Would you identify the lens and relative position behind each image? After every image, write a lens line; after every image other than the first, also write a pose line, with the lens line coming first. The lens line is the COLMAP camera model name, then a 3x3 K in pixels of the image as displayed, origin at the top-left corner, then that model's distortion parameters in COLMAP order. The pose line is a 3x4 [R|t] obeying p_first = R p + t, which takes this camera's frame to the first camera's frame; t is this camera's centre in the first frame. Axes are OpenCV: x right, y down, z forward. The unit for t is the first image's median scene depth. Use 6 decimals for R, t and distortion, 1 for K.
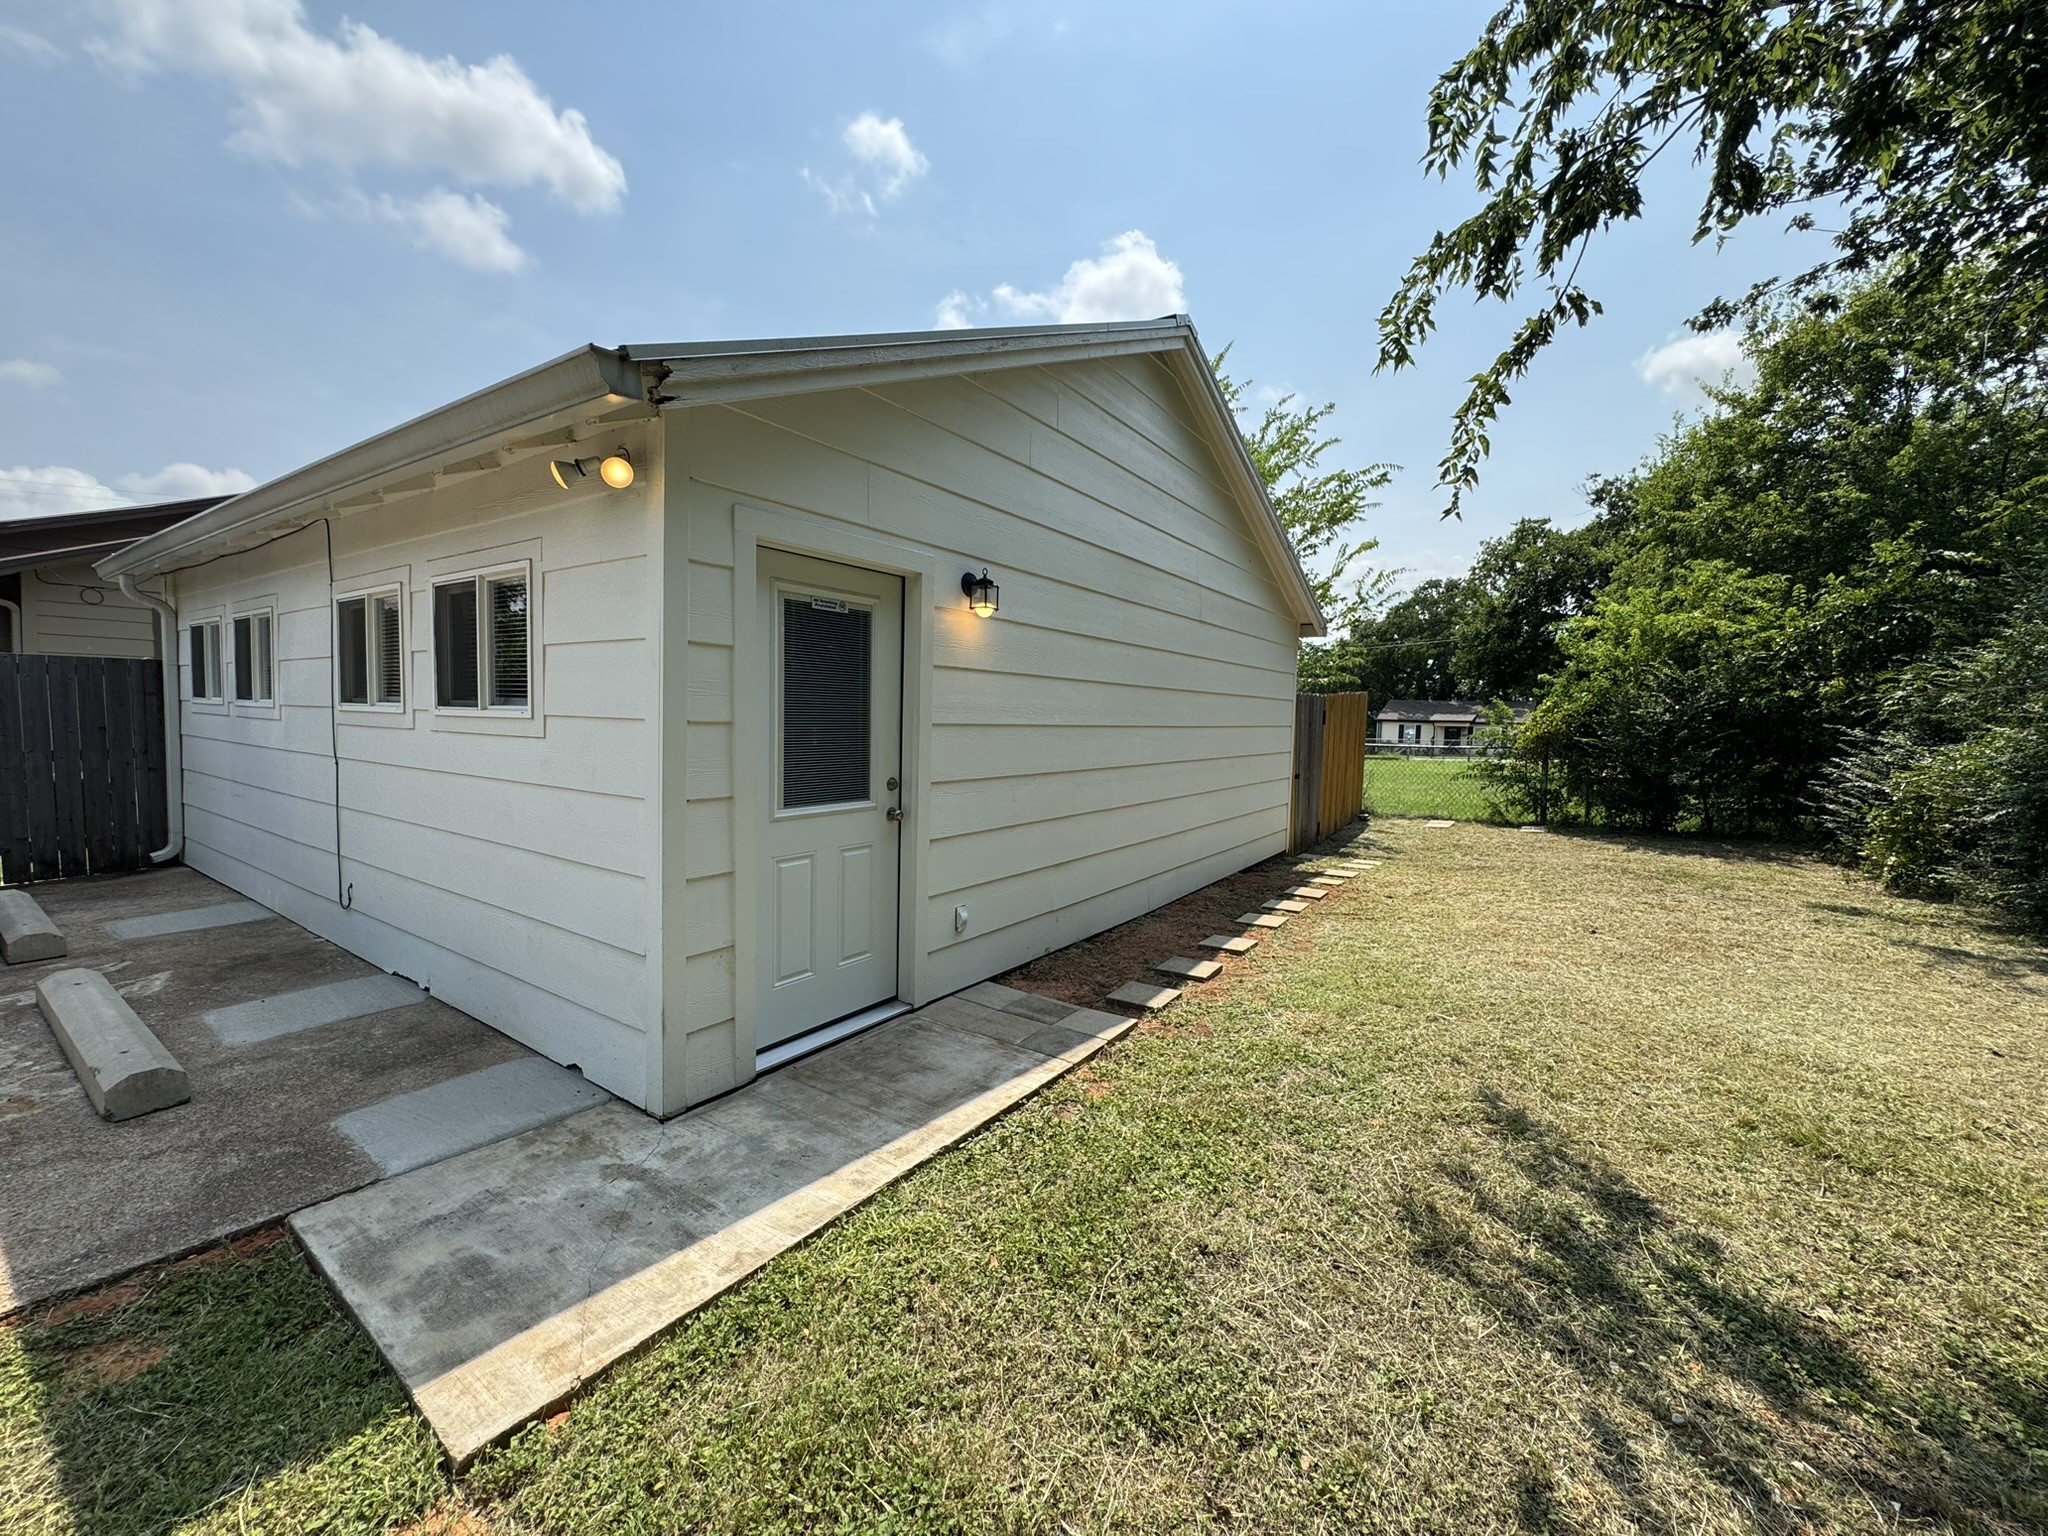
lens RADIAL K [[819.4, 0, 1024.0], [0, 819.4, 768.0], [0, 0, 1]] dist [-0.002679, 0.000384]
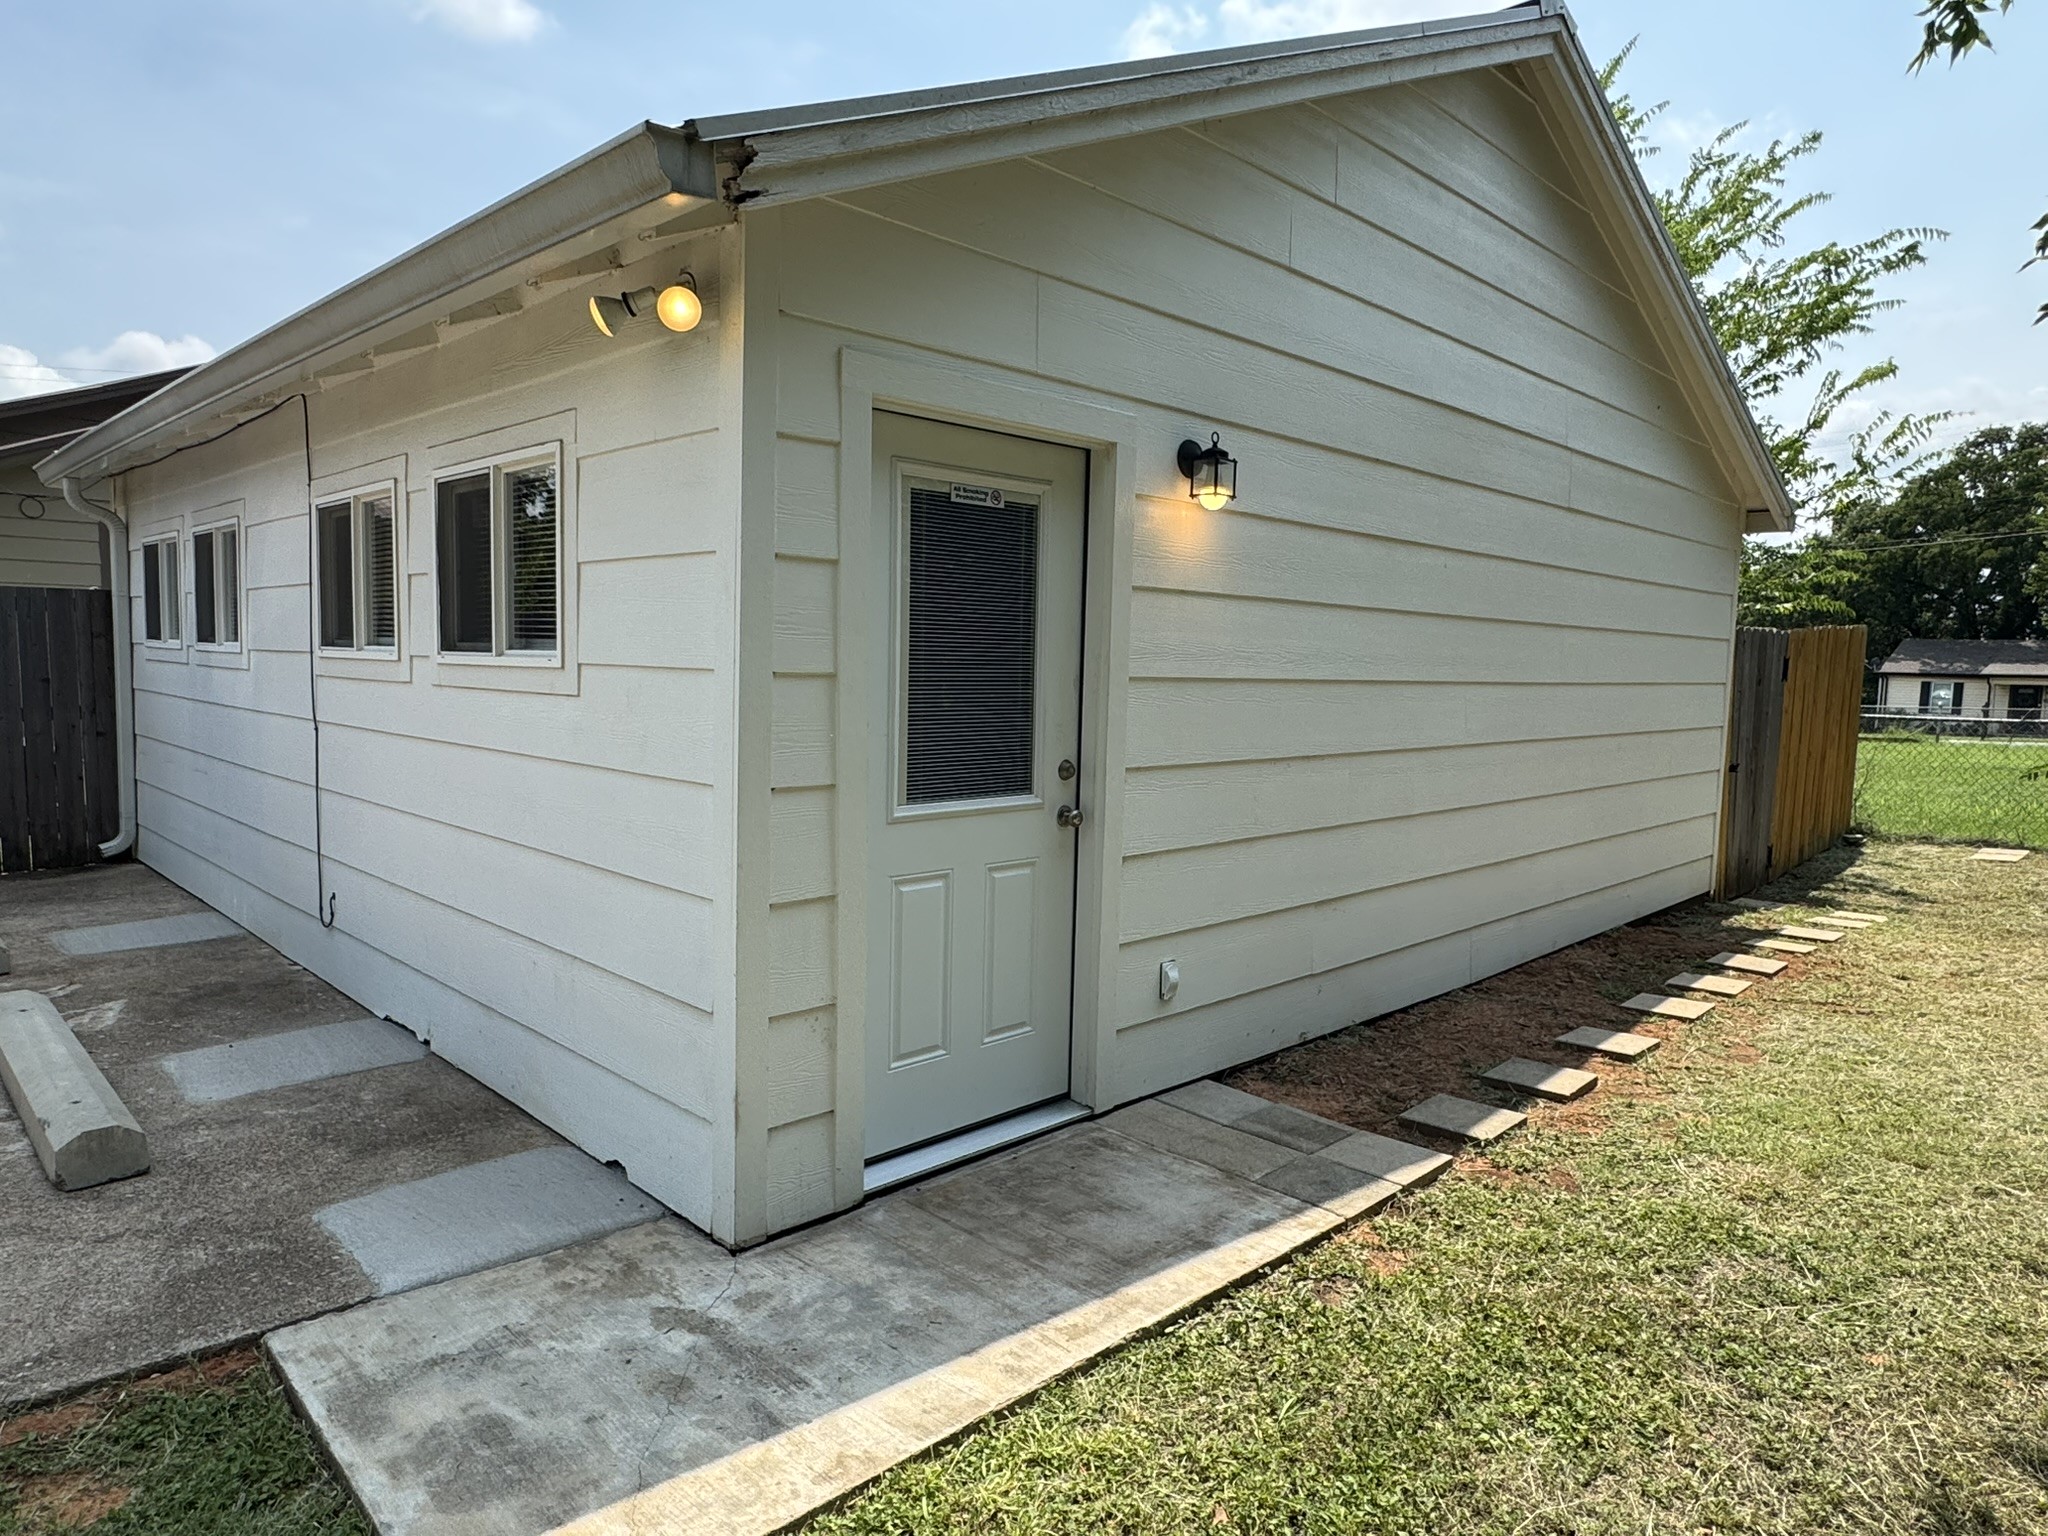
lens RADIAL K [[1266.0, 0, 1020.3], [0, 1266.0, 776.4], [0, 0, 1]] dist [-0.001708, -0.001002]
pose [[0.982322, 0.017698, -0.186359, -0.011623], [-0.013244, 0.999597, 0.025119, -0.000157], [0.186729, -0.022207, 0.982161, 0.004191]]
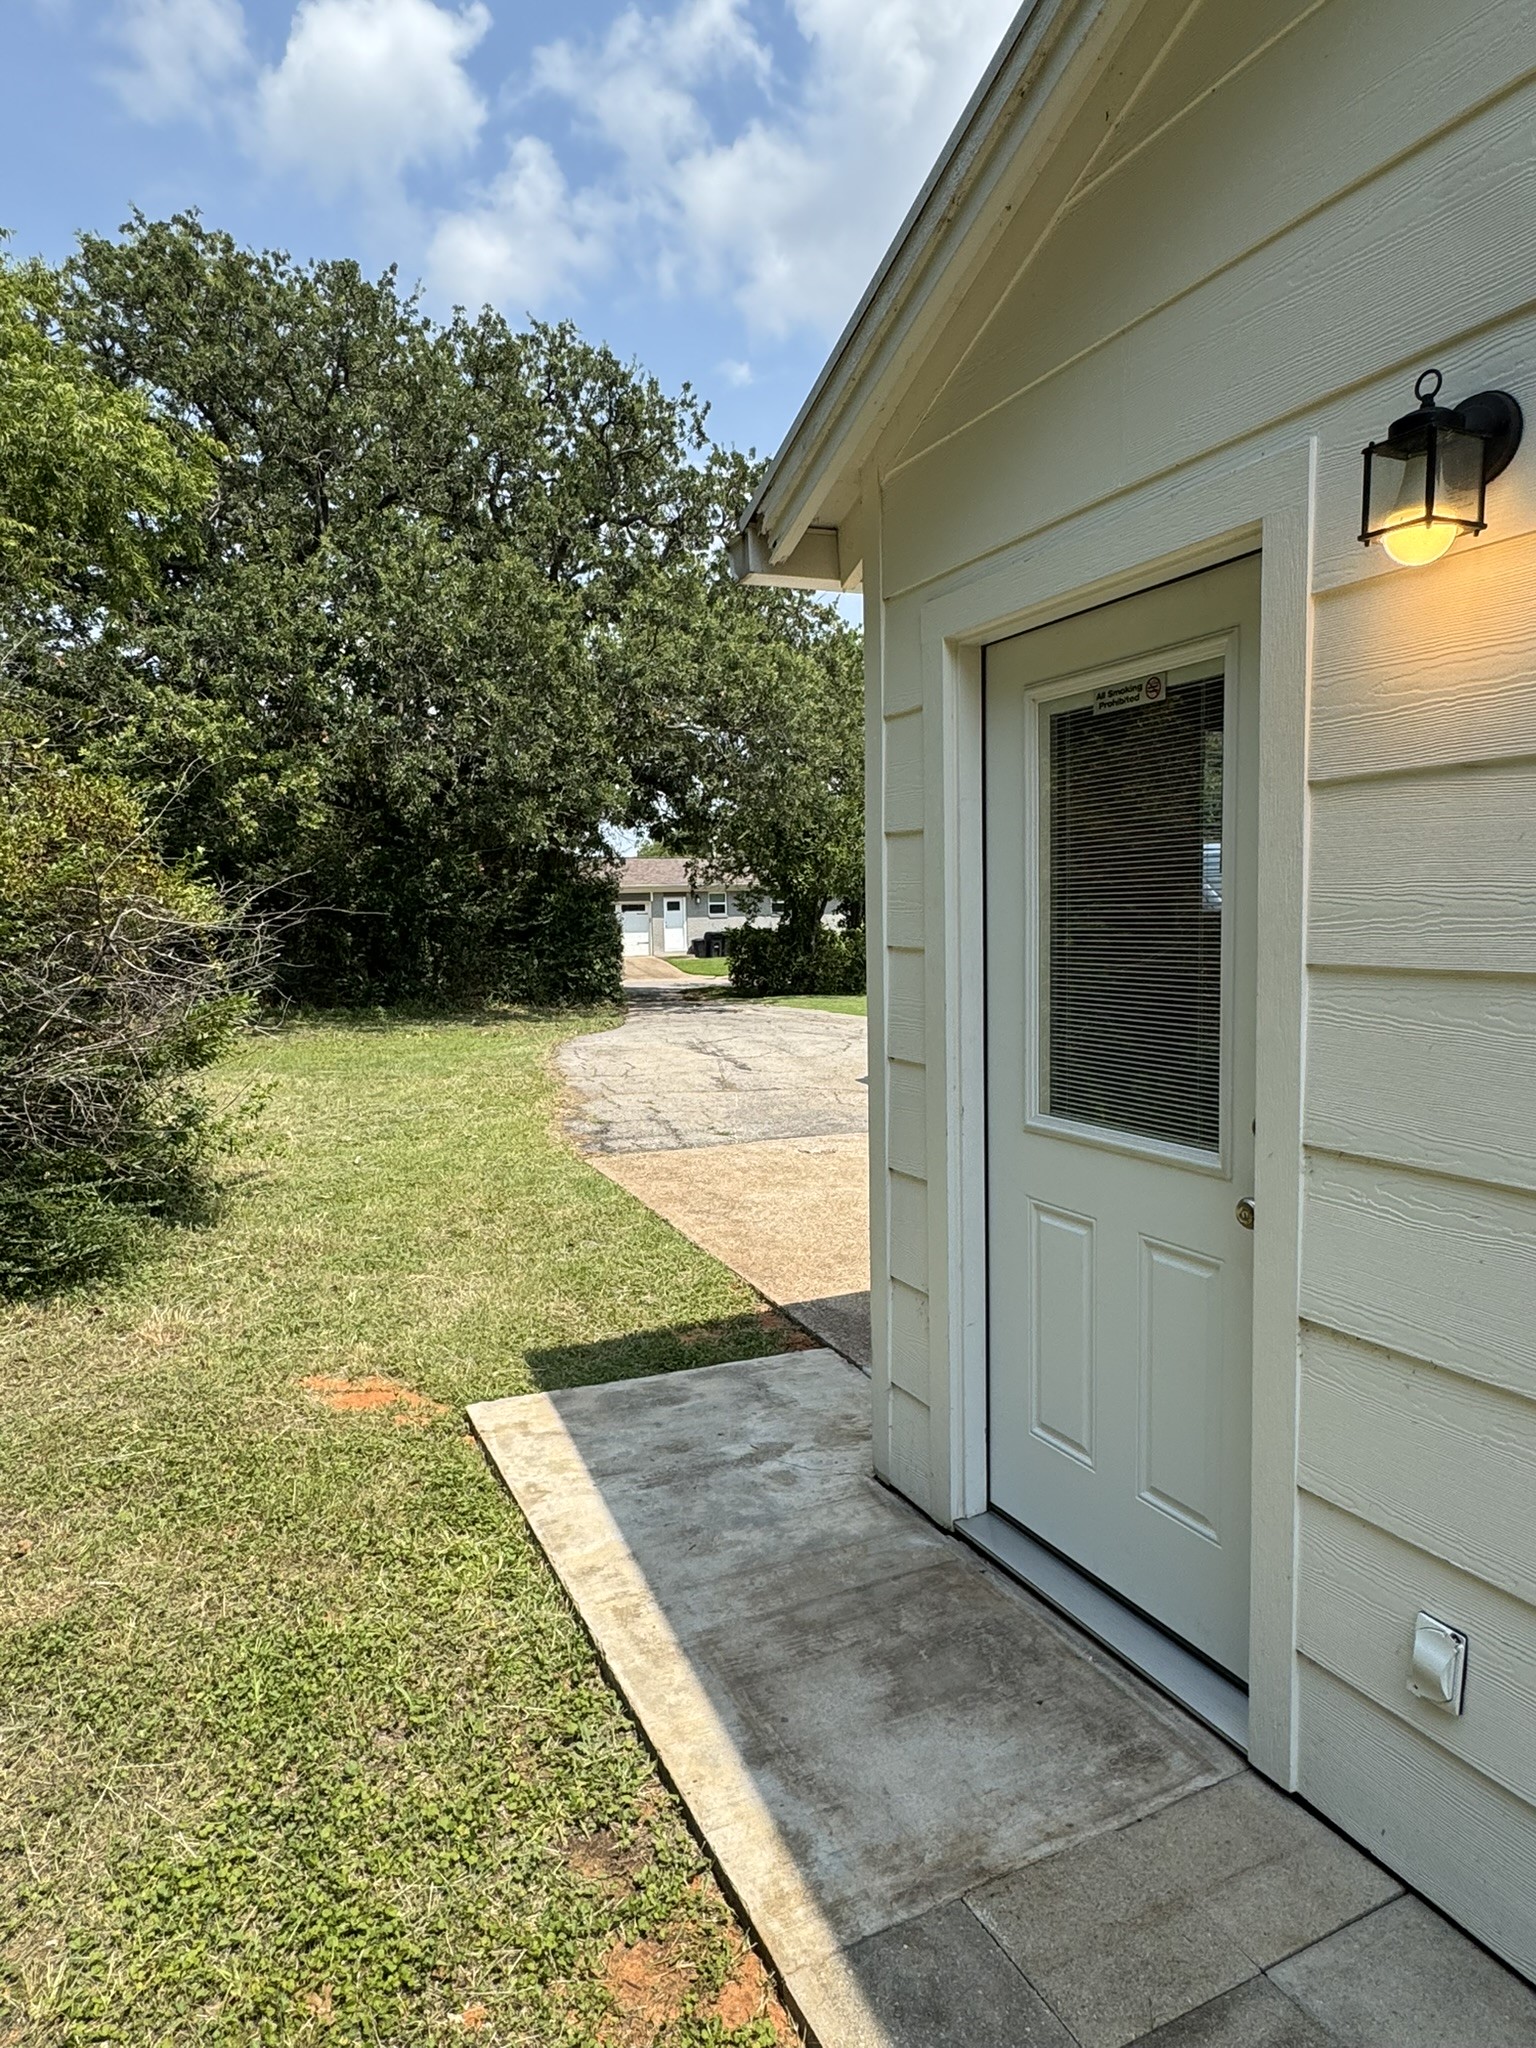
lens RADIAL K [[1266.0, 0, 768.0], [0, 1266.0, 1024.0], [0, 0, 1]] dist [-0.001708, -0.001002]
pose [[-0.516285, 0.062896, -0.854104, 0.549758], [-0.049262, 0.993467, 0.102936, -0.092698], [0.854999, 0.095219, -0.509814, 1.386941]]
